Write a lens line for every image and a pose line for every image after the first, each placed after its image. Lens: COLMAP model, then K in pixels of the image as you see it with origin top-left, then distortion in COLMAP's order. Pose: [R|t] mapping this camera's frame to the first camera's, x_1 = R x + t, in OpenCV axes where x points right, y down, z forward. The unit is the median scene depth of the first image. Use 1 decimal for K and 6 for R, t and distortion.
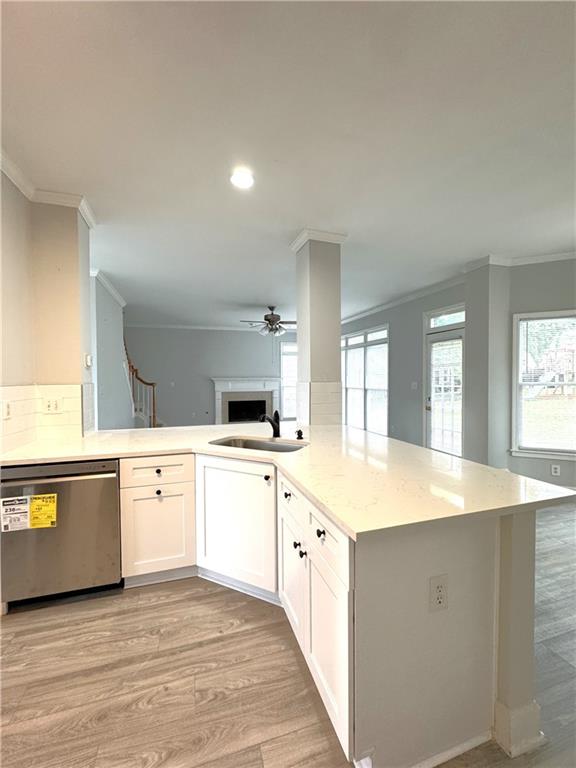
lens RADIAL K [[325.7, 0, 284.4], [0, 325.7, 386.0], [0, 0, 1]] dist [-0.004923, 0.002352]
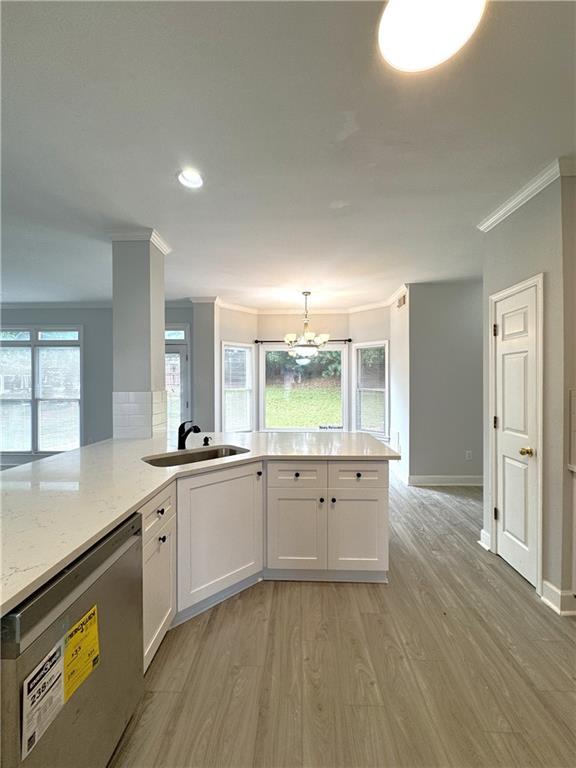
lens RADIAL K [[325.7, 0, 295.5], [0, 325.7, 384.5], [0, 0, 1]] dist [-0.004923, 0.002352]
pose [[0.312343, -0.002659, 0.949966, -1.045376], [0.022151, 0.999745, -0.004485, -0.029645], [-0.949711, 0.022443, 0.312322, 0.466121]]
